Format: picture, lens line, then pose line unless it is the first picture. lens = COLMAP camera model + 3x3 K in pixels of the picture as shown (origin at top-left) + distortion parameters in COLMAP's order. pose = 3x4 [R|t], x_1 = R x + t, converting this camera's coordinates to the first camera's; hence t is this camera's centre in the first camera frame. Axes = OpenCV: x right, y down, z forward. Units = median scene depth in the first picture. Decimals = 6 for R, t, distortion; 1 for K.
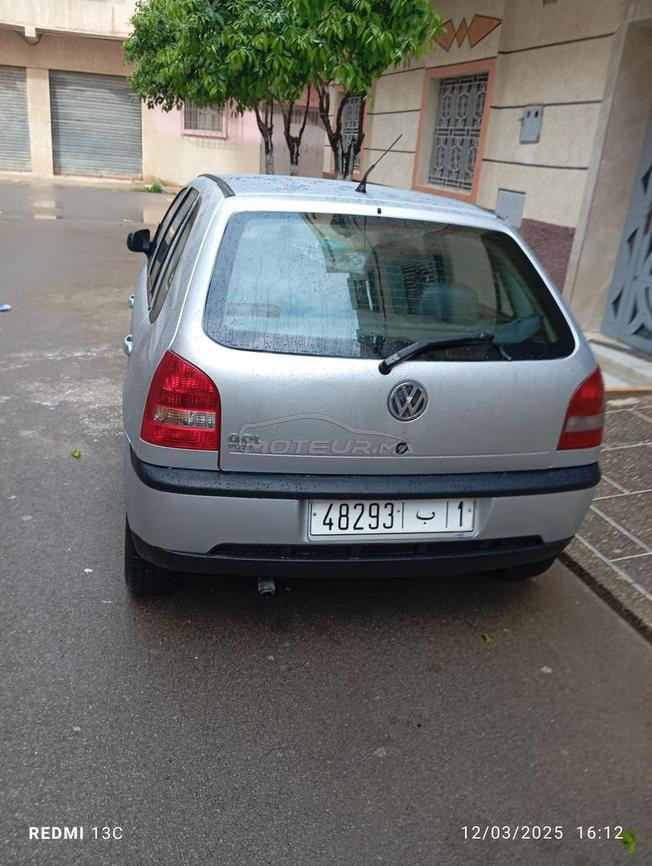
lens RADIAL K [[716.5, 0, 347.0], [0, 716.5, 423.4], [0, 0, 1]] dist [0.073351, -0.152909]
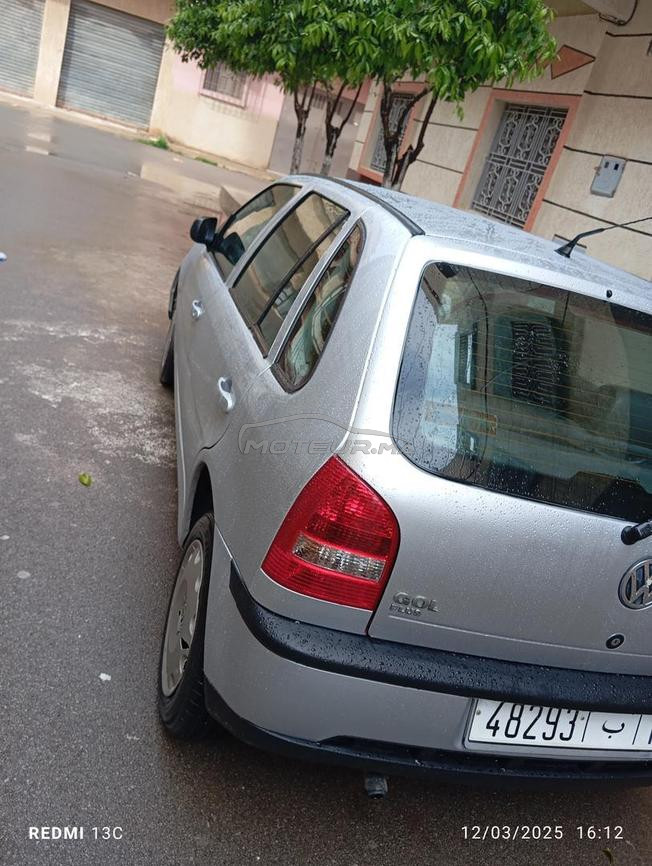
lens RADIAL K [[716.5, 0, 354.2], [0, 716.5, 434.6], [0, 0, 1]] dist [0.073351, -0.152909]
pose [[0.978792, 0.187585, 0.082333, -0.121439], [-0.189201, 0.981862, 0.012211, -0.056171], [-0.078549, -0.027529, 0.996530, 0.137914]]
